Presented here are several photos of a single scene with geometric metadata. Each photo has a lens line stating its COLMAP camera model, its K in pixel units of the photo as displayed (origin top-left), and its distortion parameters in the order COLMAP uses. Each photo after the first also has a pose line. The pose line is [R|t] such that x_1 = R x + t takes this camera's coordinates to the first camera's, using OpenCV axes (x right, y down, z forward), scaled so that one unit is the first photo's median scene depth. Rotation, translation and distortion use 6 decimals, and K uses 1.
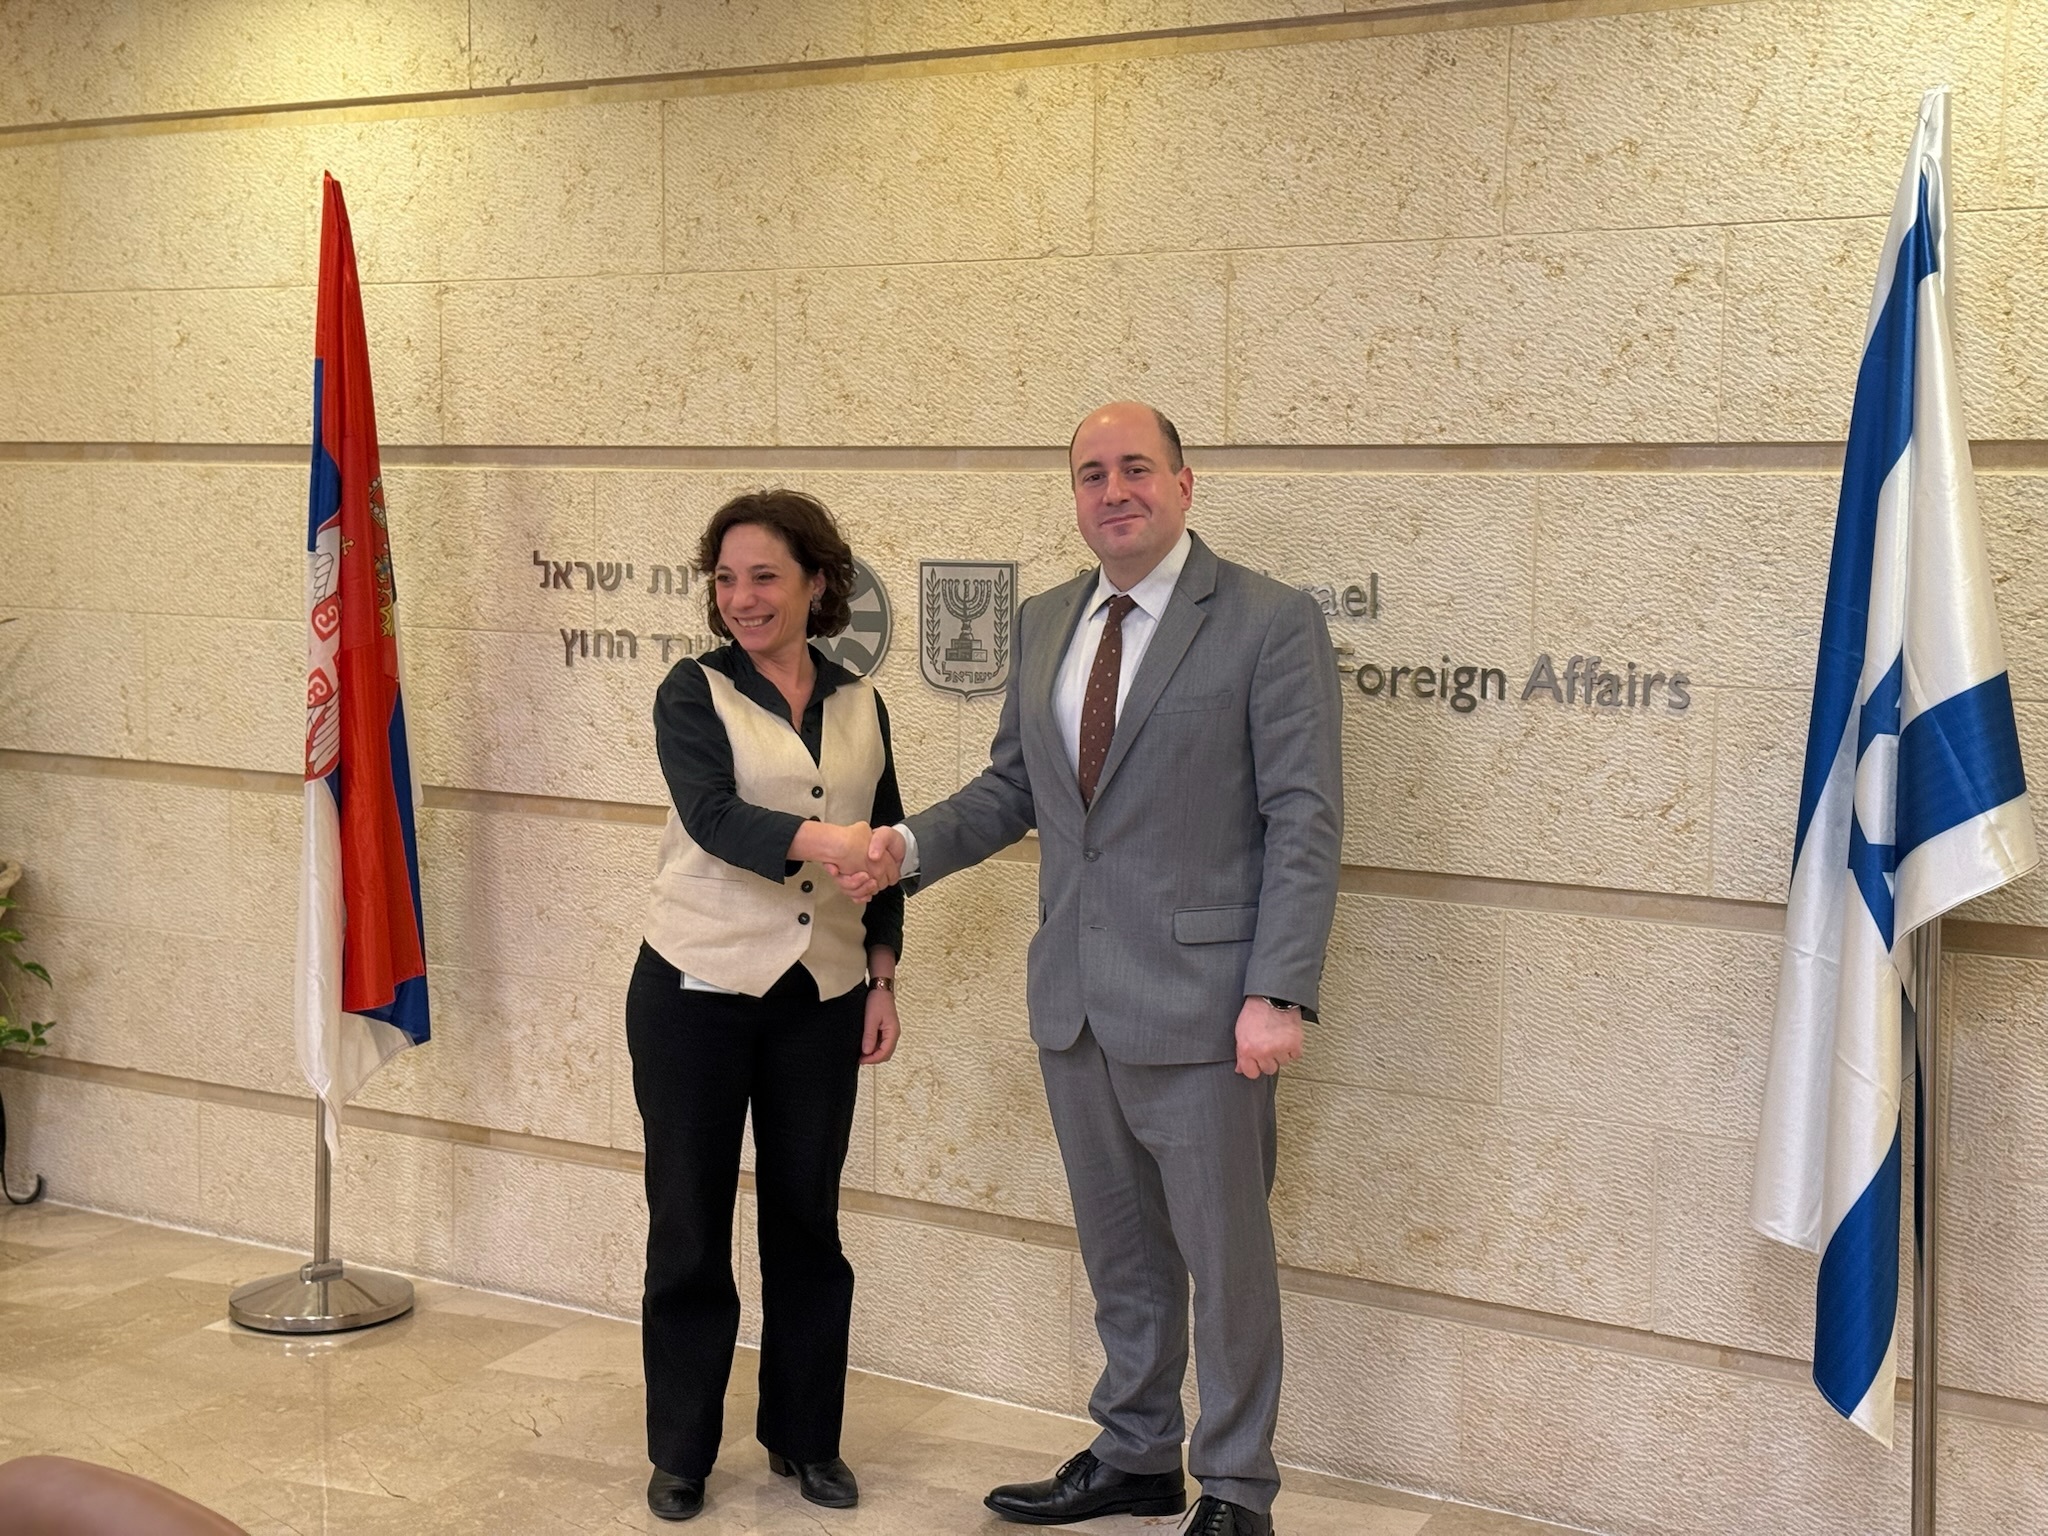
lens RADIAL K [[2880.8, 0, 1027.2], [0, 2880.8, 779.4], [0, 0, 1]] dist [0.106169, 0.000000]
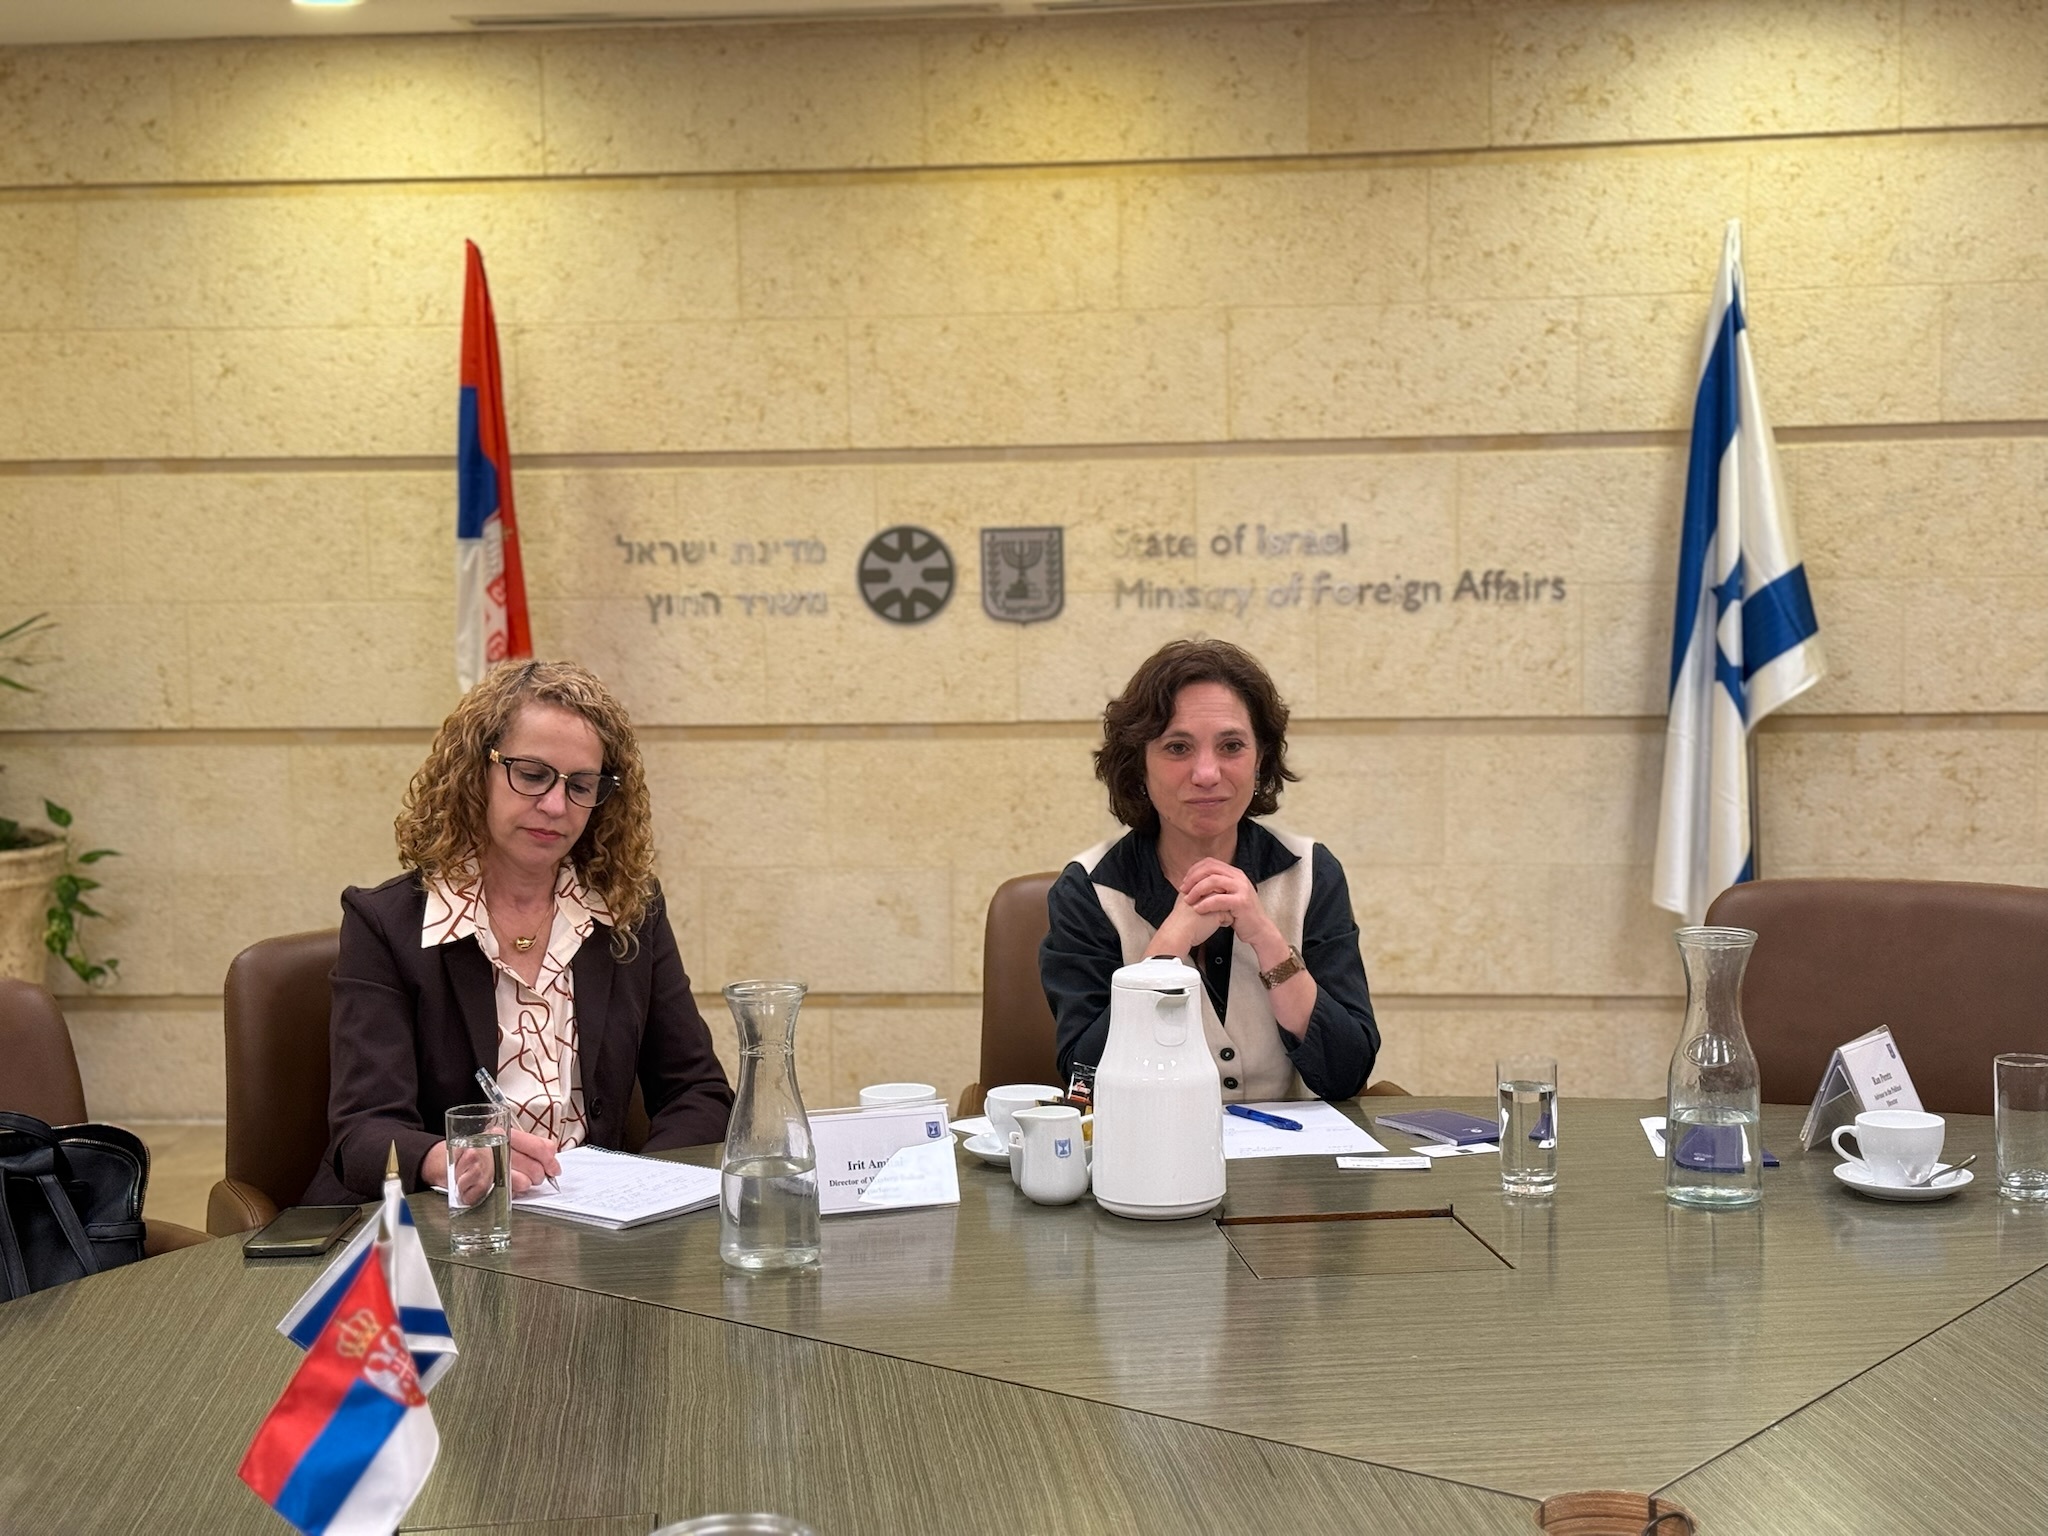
lens RADIAL K [[2880.8, 0, 1020.4], [0, 2880.8, 774.3], [0, 0, 1]] dist [0.106169, 0.000000]
pose [[0.887154, -0.071222, 0.455944, -0.659468], [0.072054, 0.997279, 0.015584, 0.021755], [-0.455813, 0.019027, 0.889872, -0.240735]]
